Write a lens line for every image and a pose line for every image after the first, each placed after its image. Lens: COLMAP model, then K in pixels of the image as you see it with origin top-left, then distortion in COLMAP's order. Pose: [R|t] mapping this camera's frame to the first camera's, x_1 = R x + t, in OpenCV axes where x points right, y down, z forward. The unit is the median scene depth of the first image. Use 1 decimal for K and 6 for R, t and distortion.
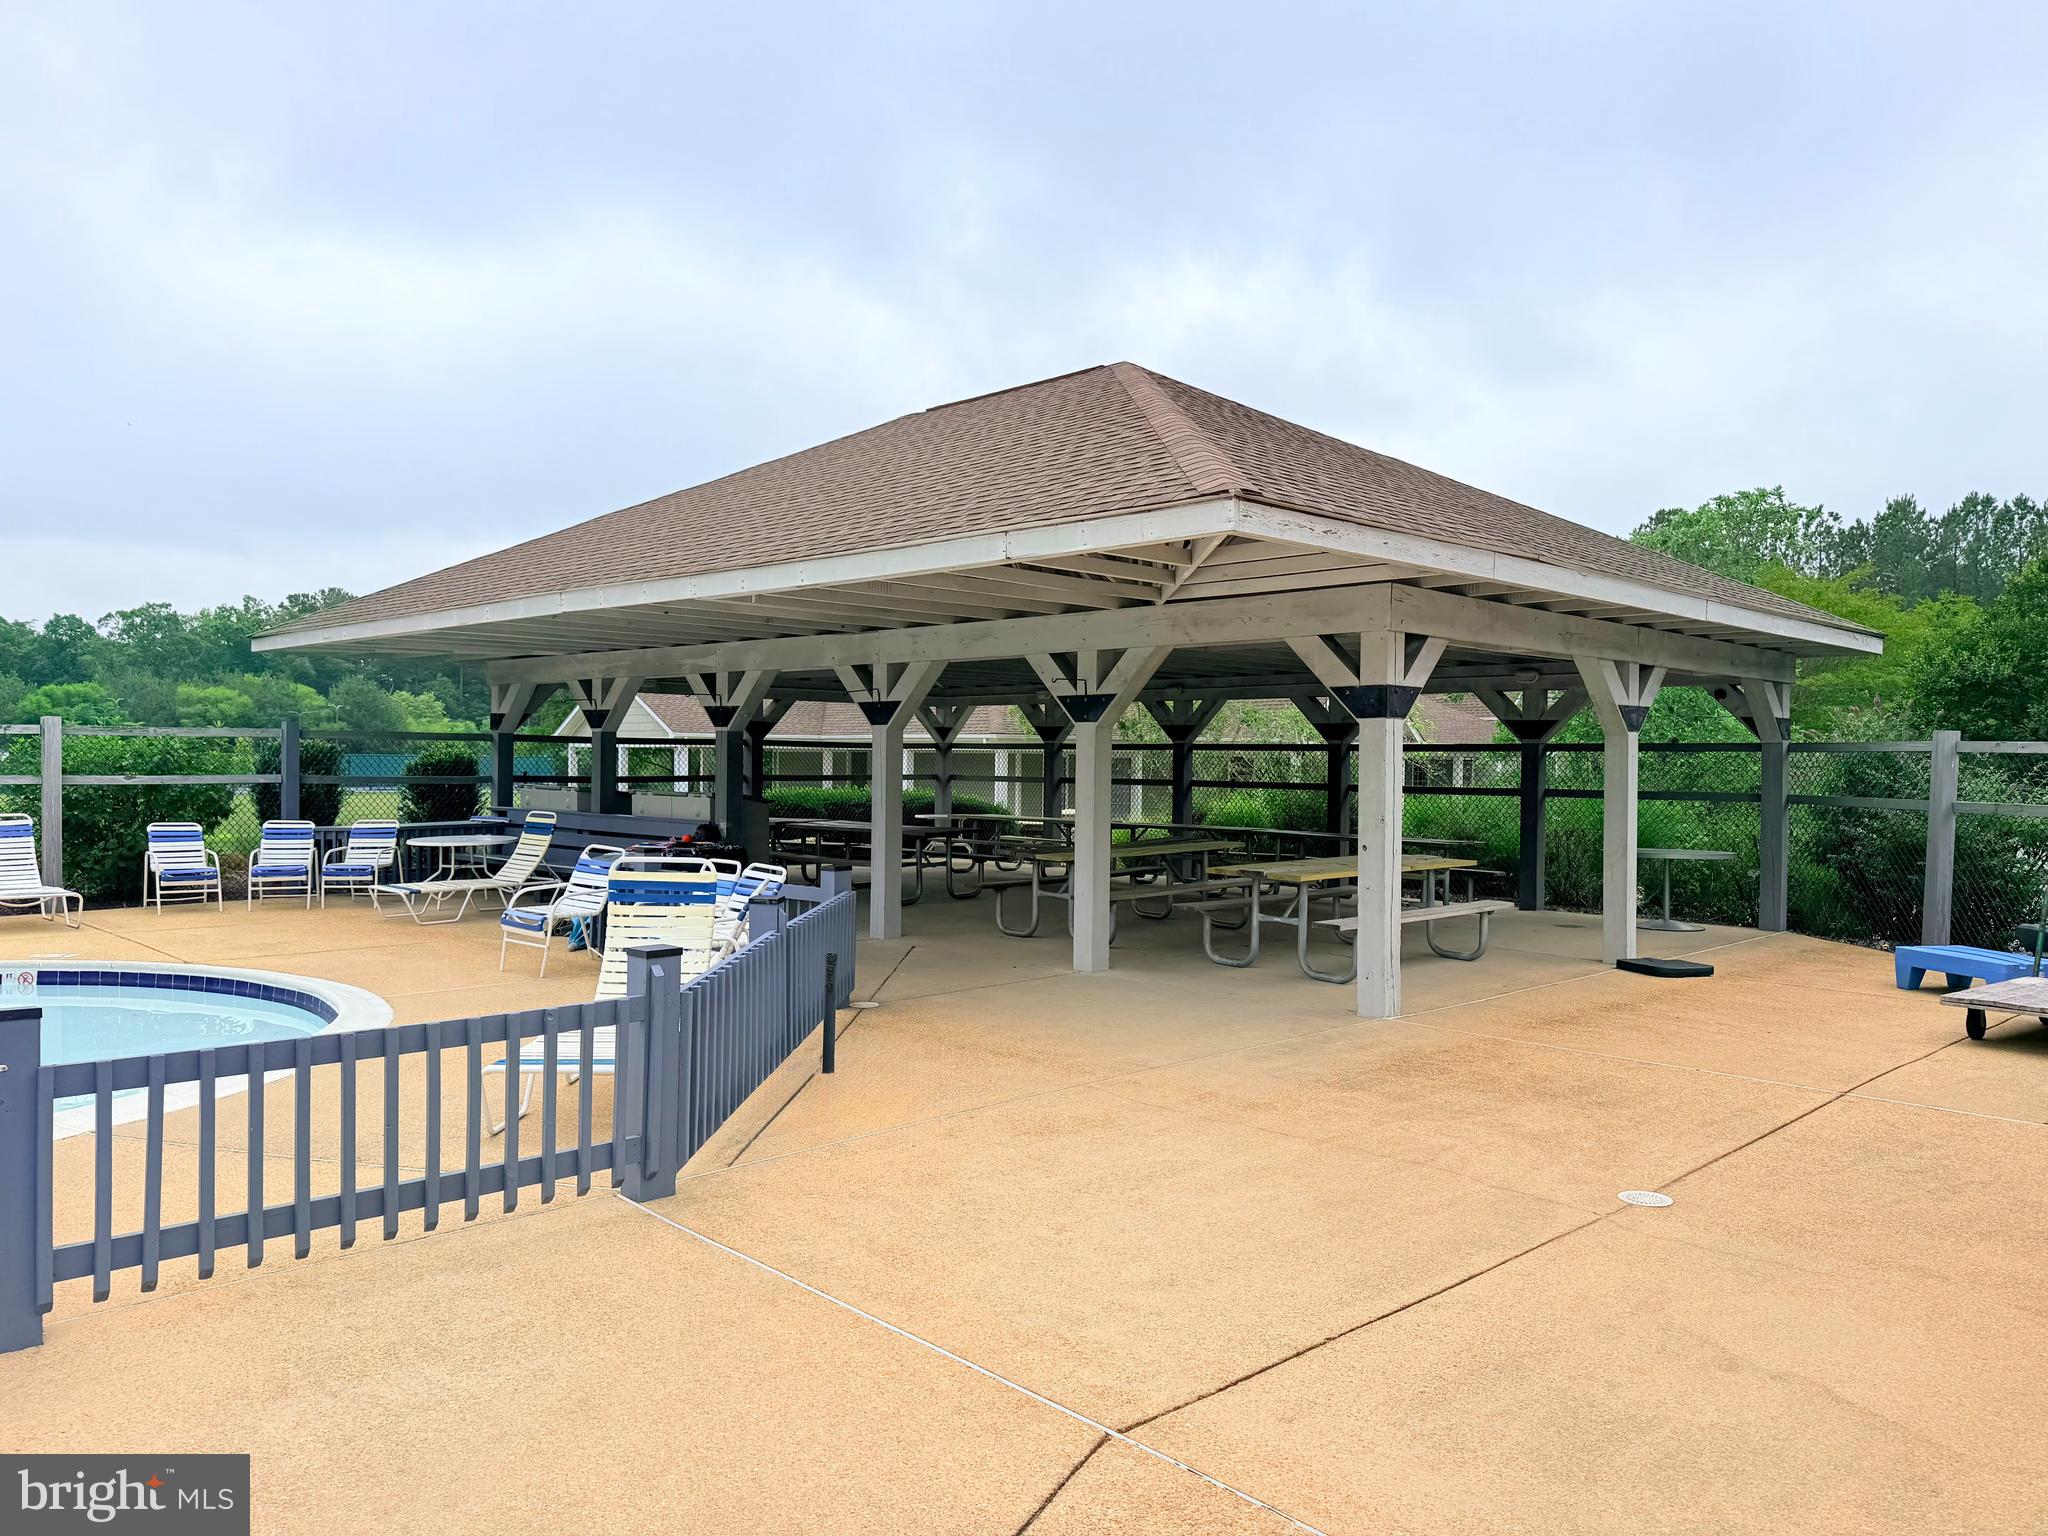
lens RADIAL K [[1442.1, 0, 1015.8], [0, 1442.1, 777.3], [0, 0, 1]] dist [0.045691, -0.067157]
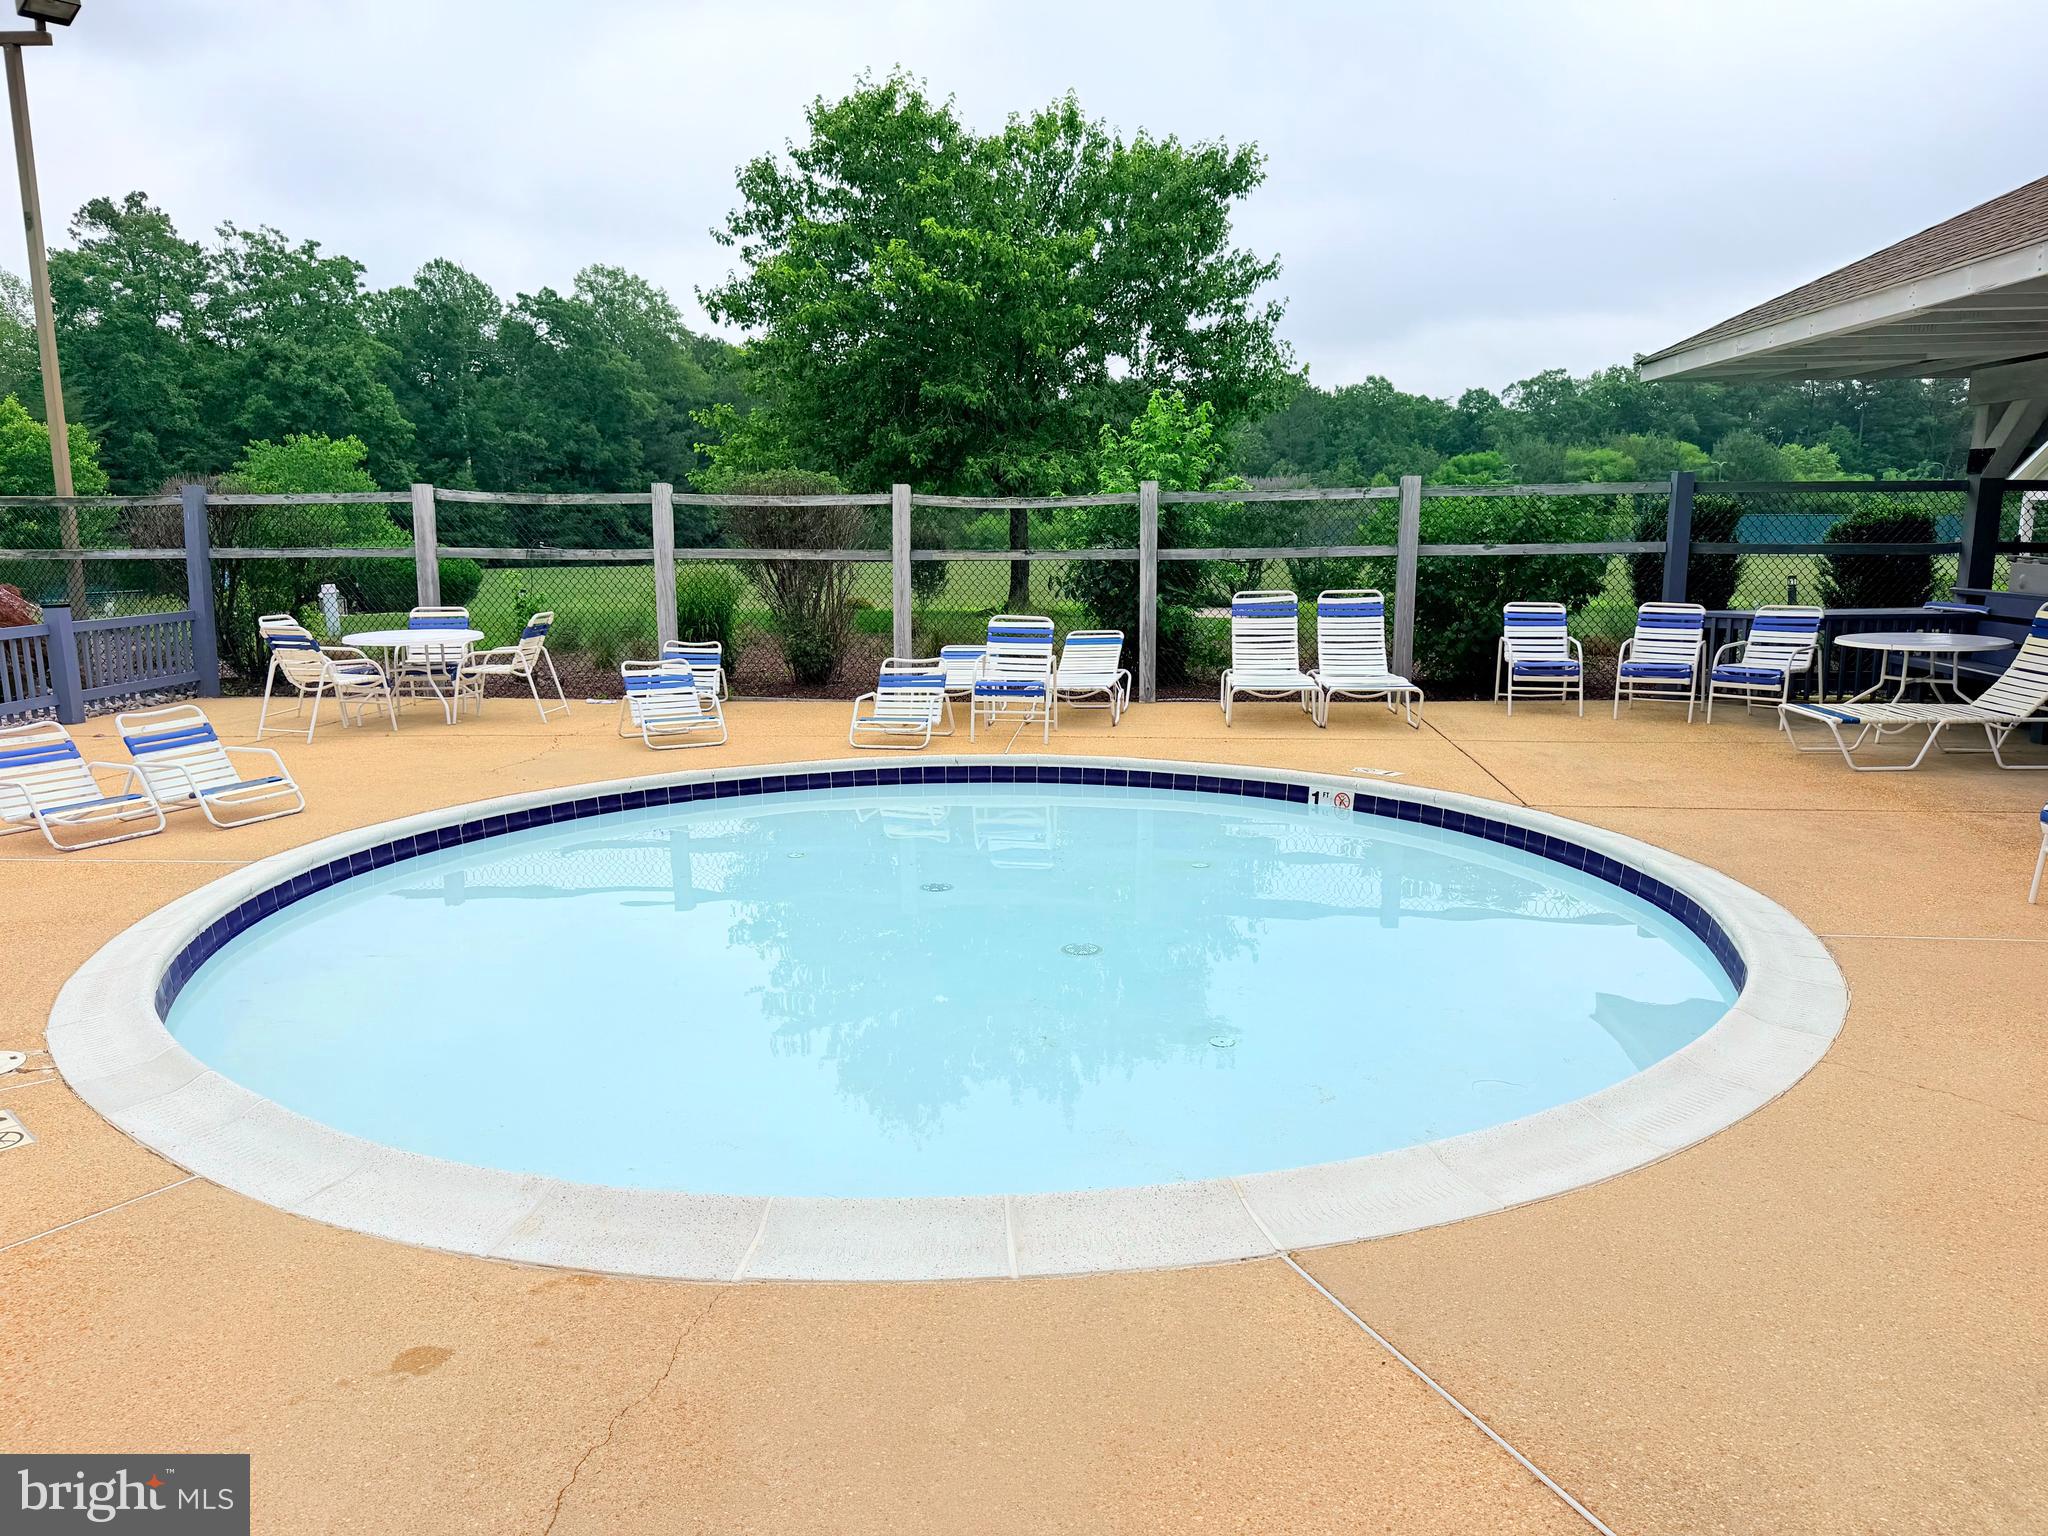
lens RADIAL K [[1442.1, 0, 1015.8], [0, 1442.1, 777.3], [0, 0, 1]] dist [0.045691, -0.067157]
pose [[0.637570, 0.123050, -0.760502, -0.125020], [0.002033, 0.986890, 0.161384, -0.003781], [0.770390, -0.104440, 0.628961, 0.237426]]
